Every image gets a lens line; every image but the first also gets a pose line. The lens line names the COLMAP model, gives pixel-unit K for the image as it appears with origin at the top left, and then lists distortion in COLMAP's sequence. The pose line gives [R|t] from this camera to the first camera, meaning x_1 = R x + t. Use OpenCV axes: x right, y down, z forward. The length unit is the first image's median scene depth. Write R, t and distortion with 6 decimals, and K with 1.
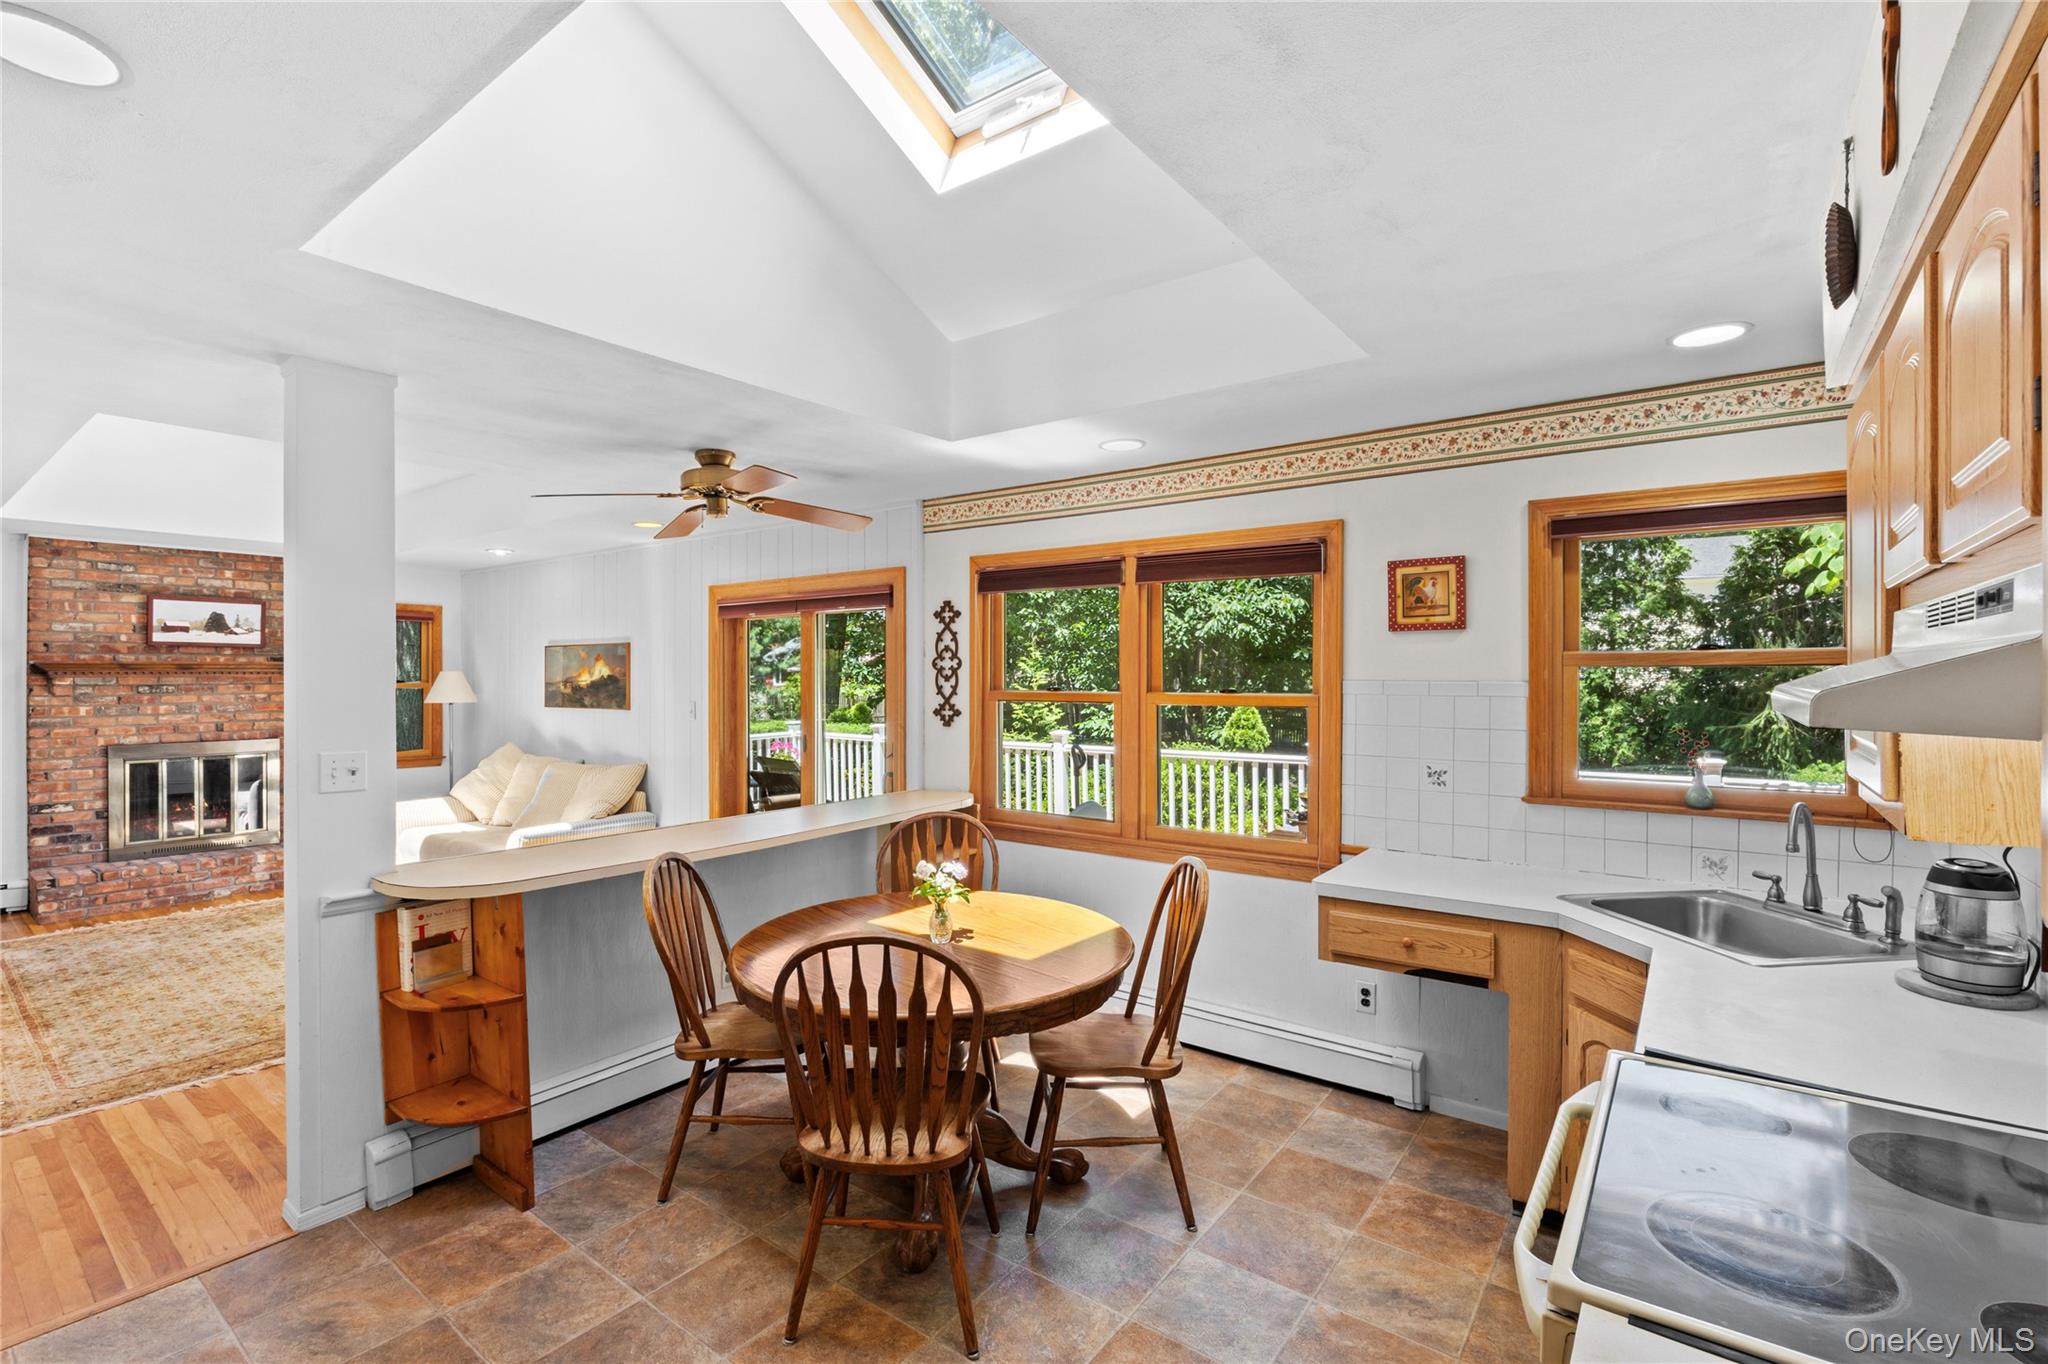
lens RADIAL K [[915.8, 0, 1033.7], [0, 915.8, 687.4], [0, 0, 1]] dist [-0.018680, 0.001385]
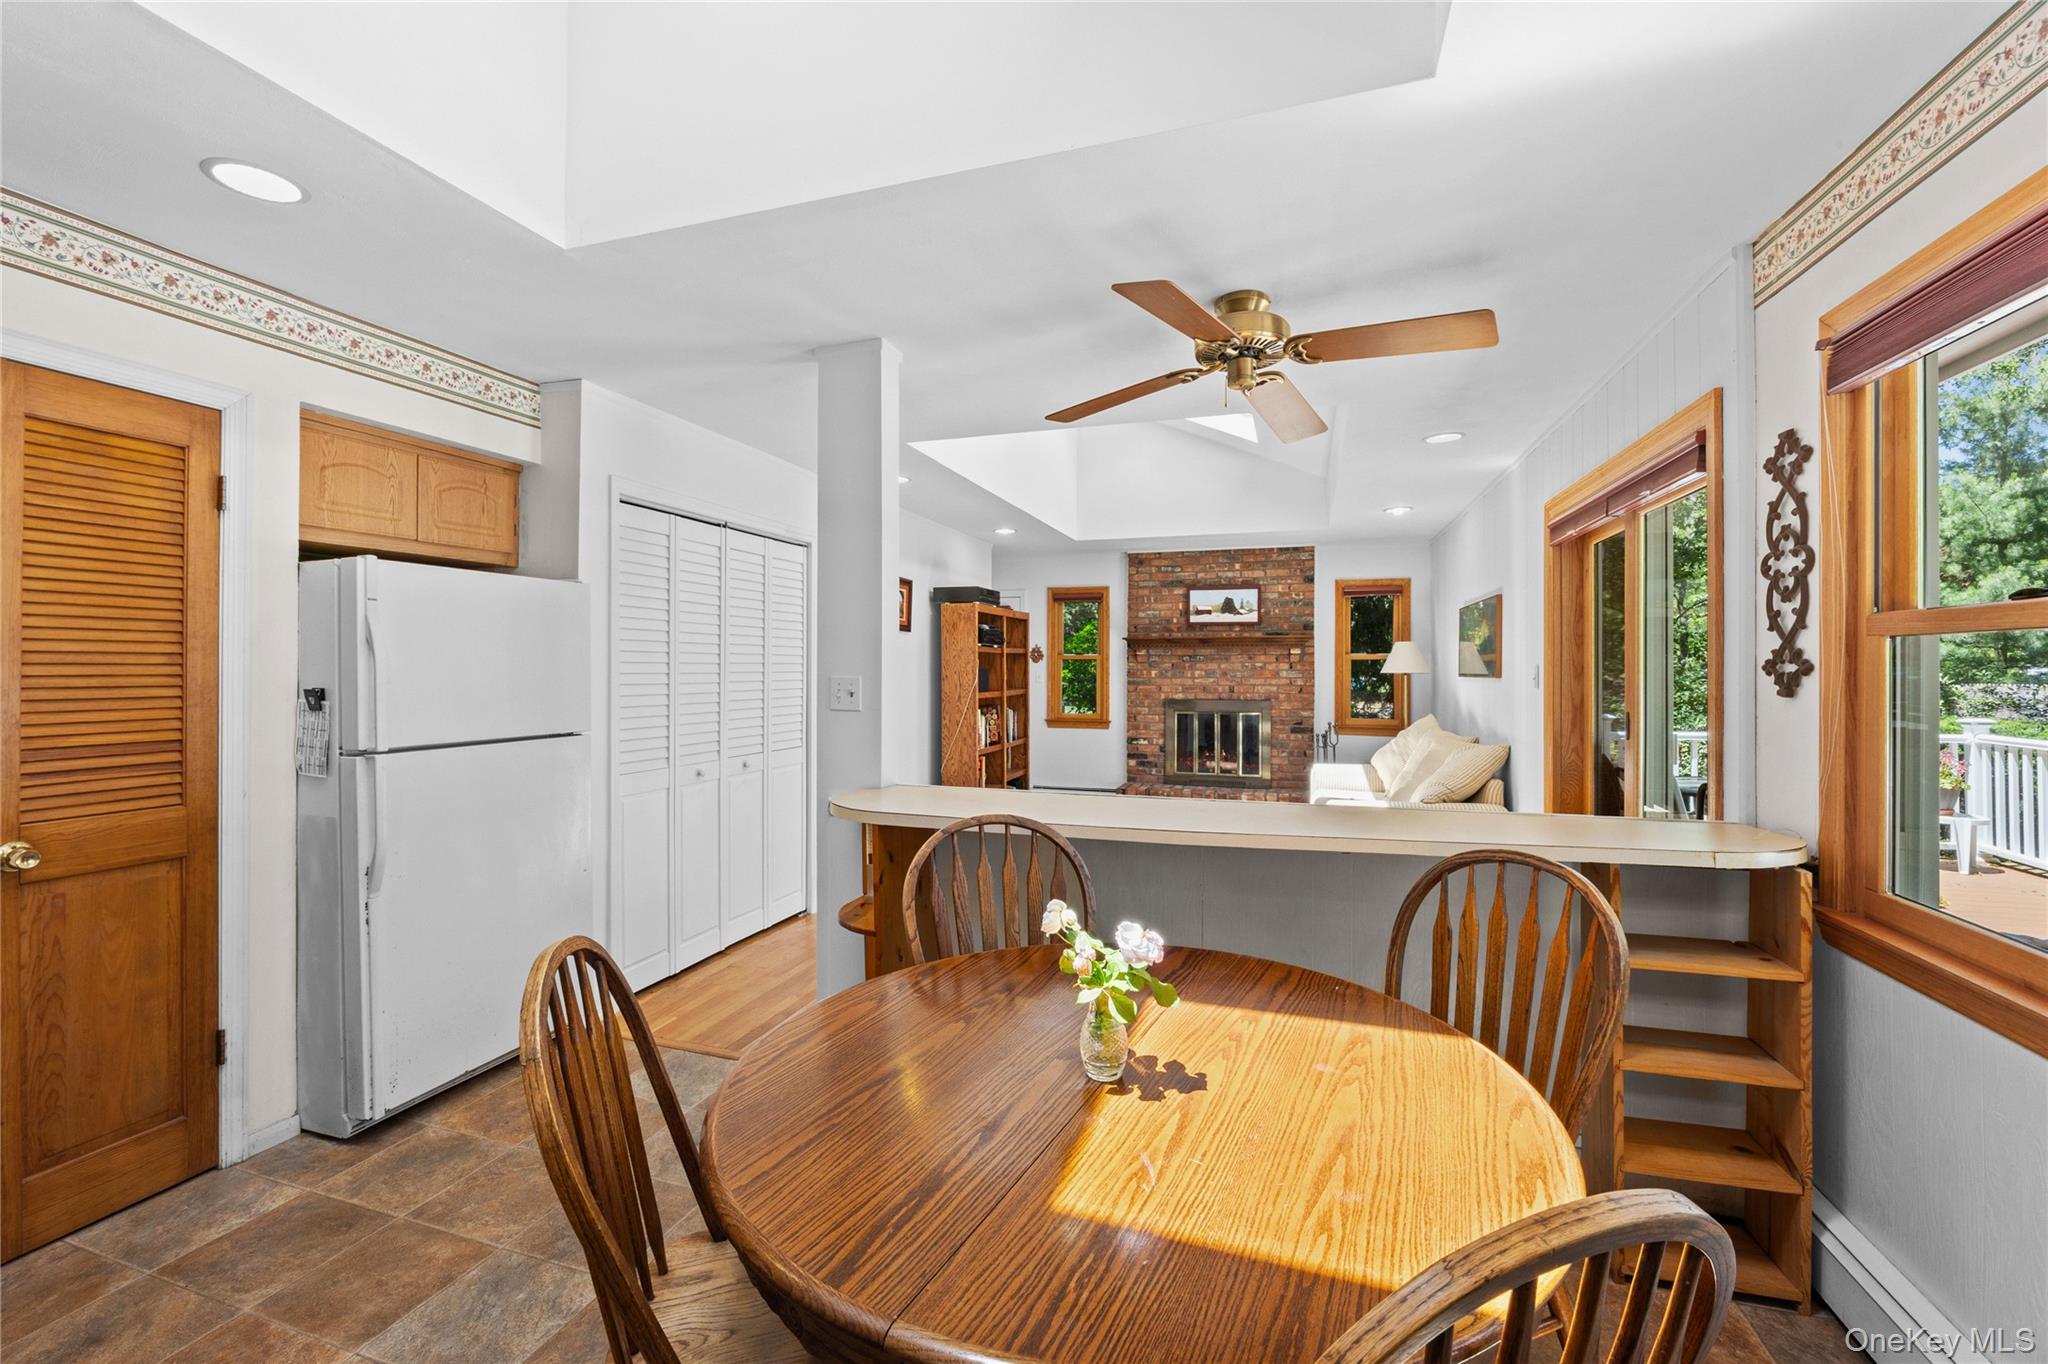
lens RADIAL K [[863.2, 0, 1018.5], [0, 863.2, 666.5], [0, 0, 1]] dist [-0.011094, 0.000009]
pose [[0.312885, -0.002515, -0.949788, 0.198458], [-0.014287, 0.999871, -0.007354, 0.035641], [0.949683, 0.015870, 0.312809, 0.483606]]
